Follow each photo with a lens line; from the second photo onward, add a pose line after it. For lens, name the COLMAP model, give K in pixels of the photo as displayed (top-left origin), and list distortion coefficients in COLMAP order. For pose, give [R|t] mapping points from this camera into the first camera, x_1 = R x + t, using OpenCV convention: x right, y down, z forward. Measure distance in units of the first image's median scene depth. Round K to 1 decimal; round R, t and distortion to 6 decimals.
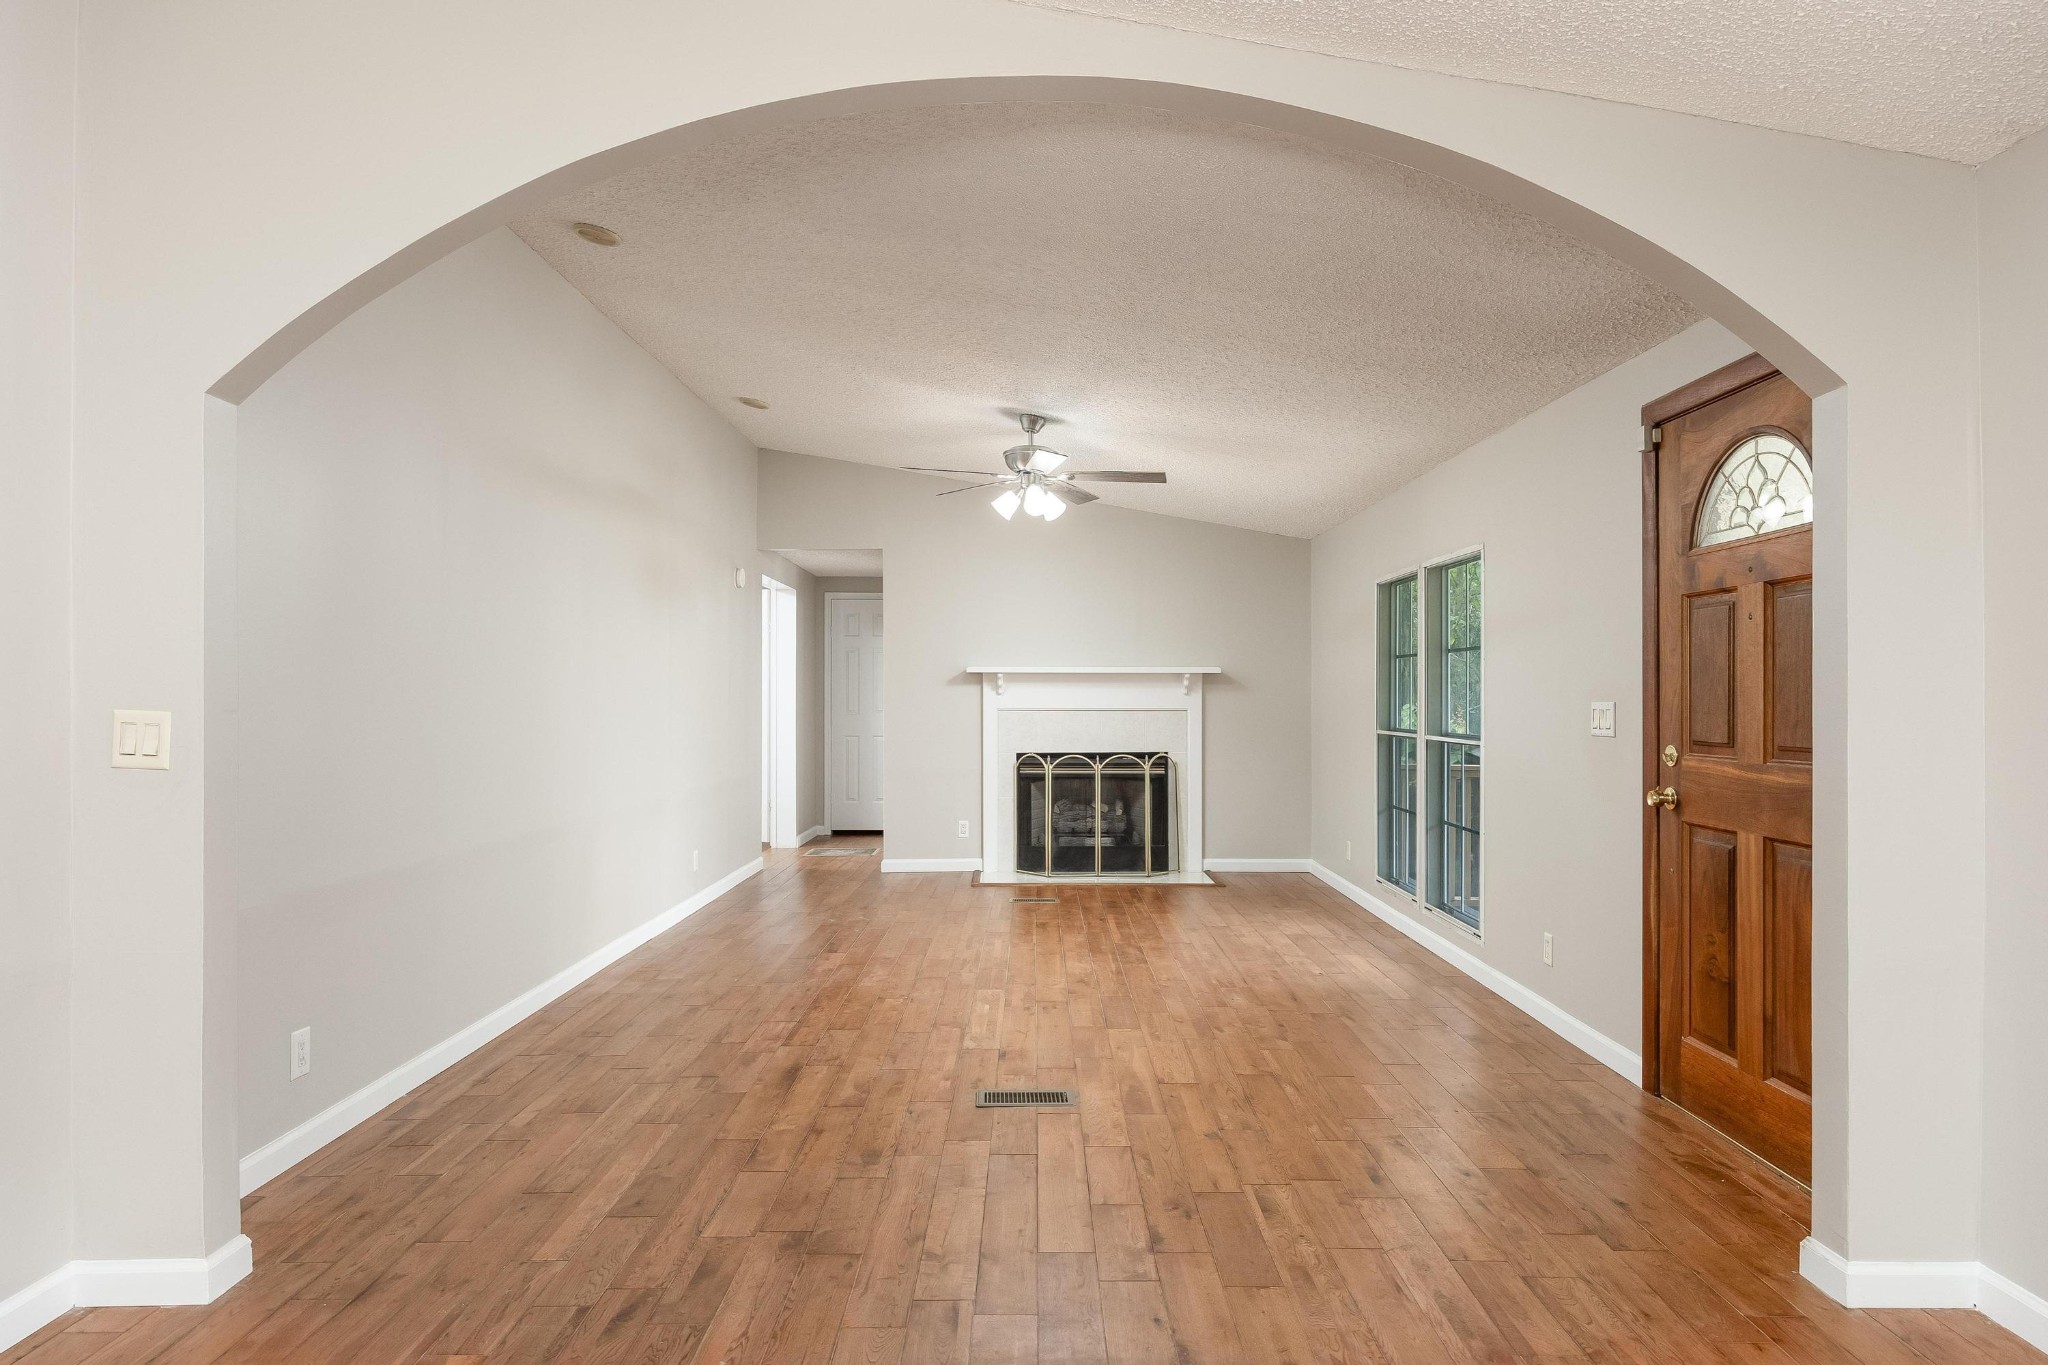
lens RADIAL K [[1195.1, 0, 1015.8], [0, 1195.1, 694.3], [0, 0, 1]] dist [-0.010726, -0.000116]
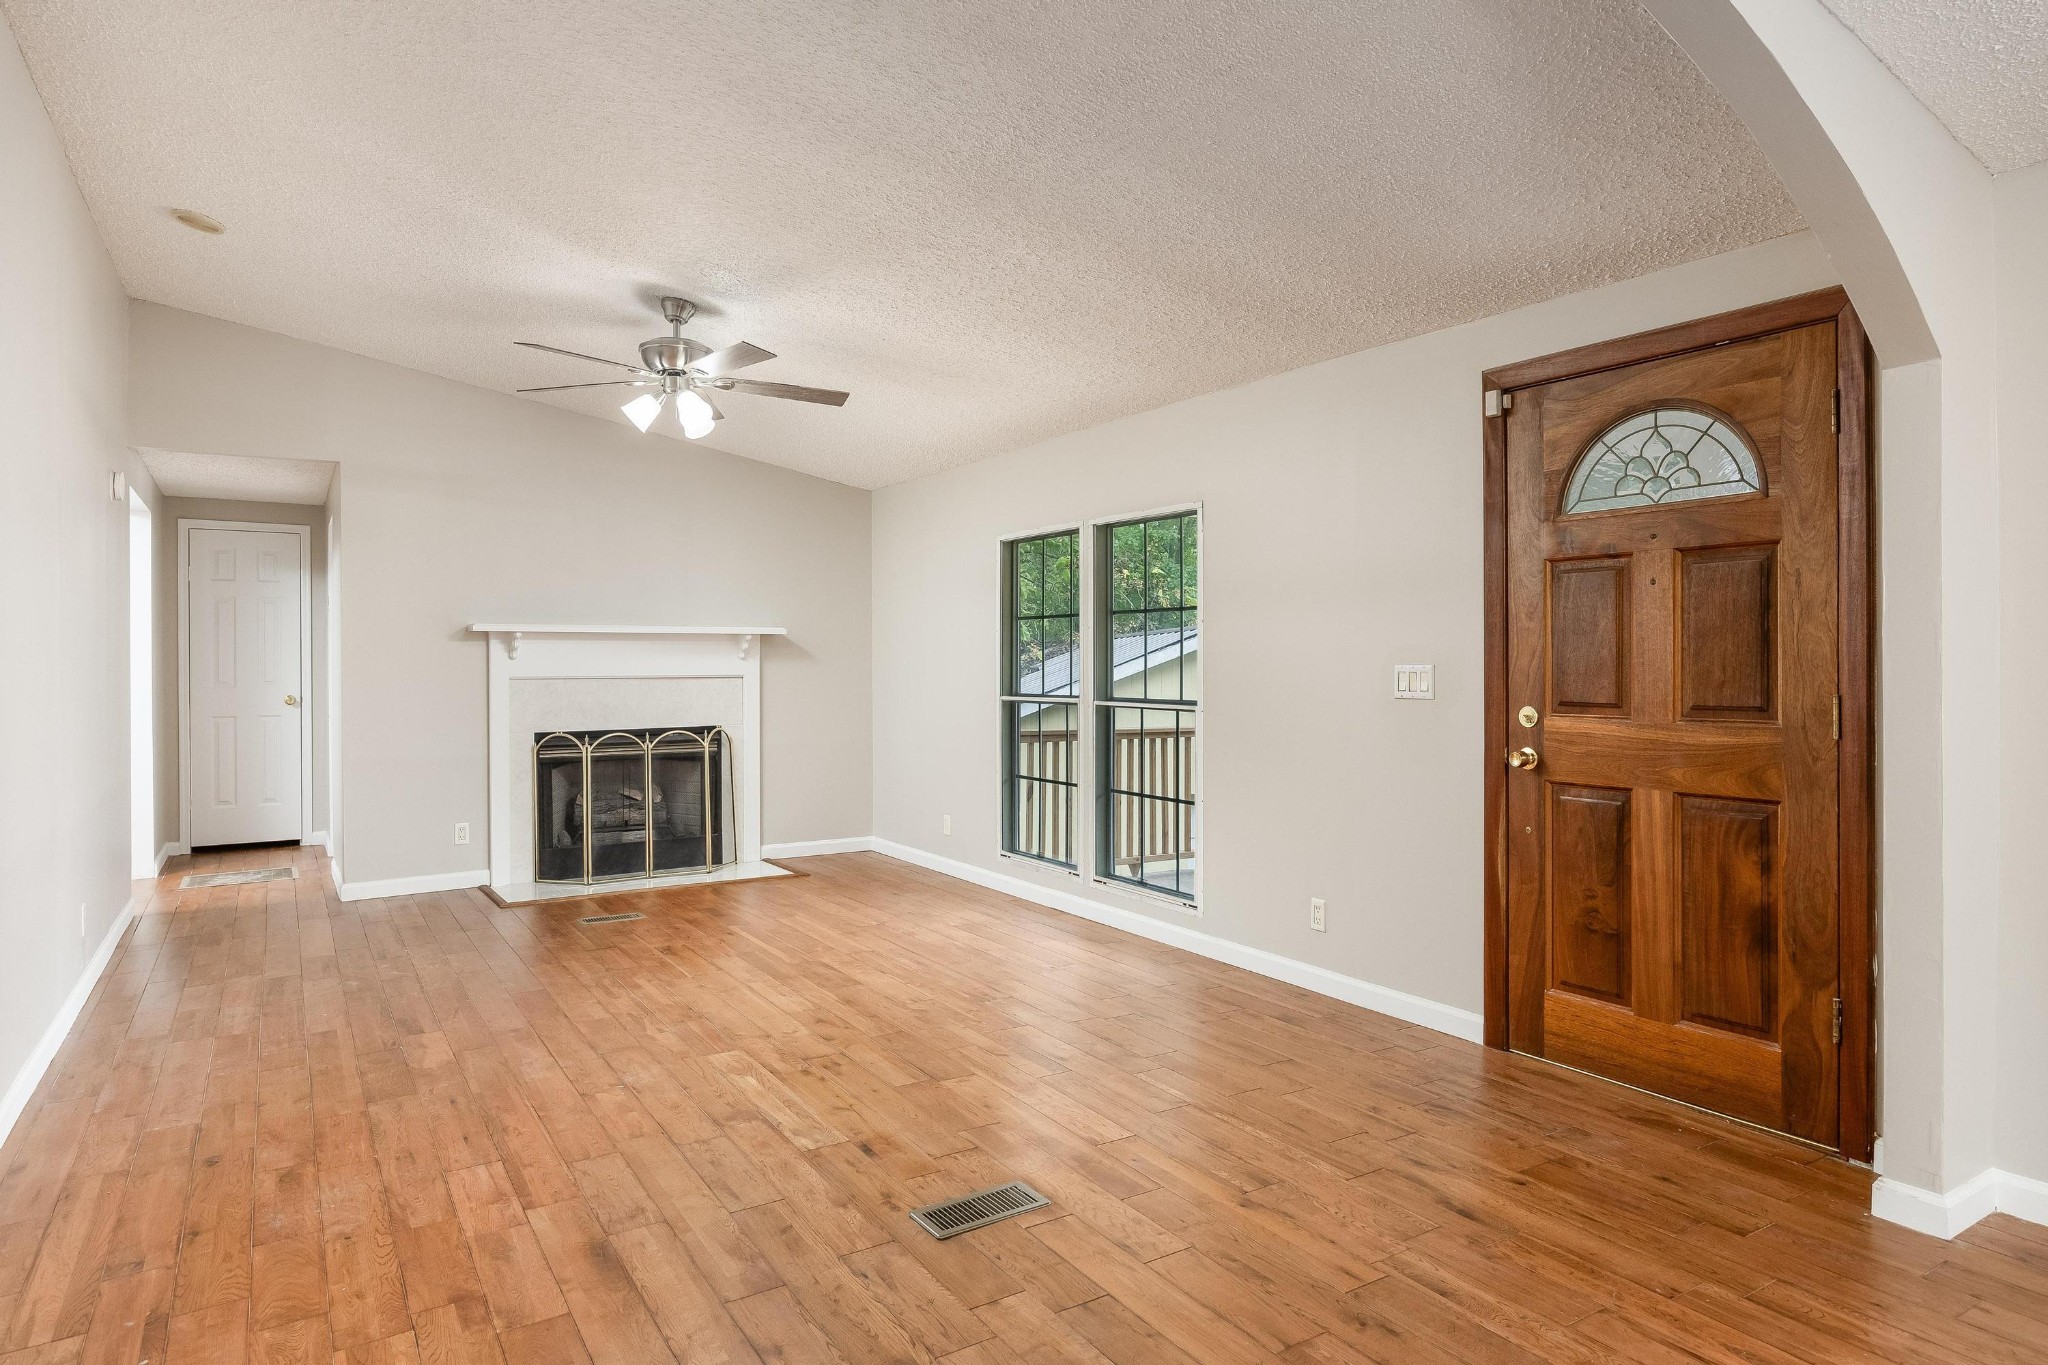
lens RADIAL K [[1195.1, 0, 1027.7], [0, 1195.1, 662.7], [0, 0, 1]] dist [-0.010726, -0.000116]
pose [[0.841223, -0.003823, 0.540675, -0.280015], [0.002052, 0.999990, 0.003879, 0.000363], [-0.540684, -0.002154, 0.841223, 0.286079]]
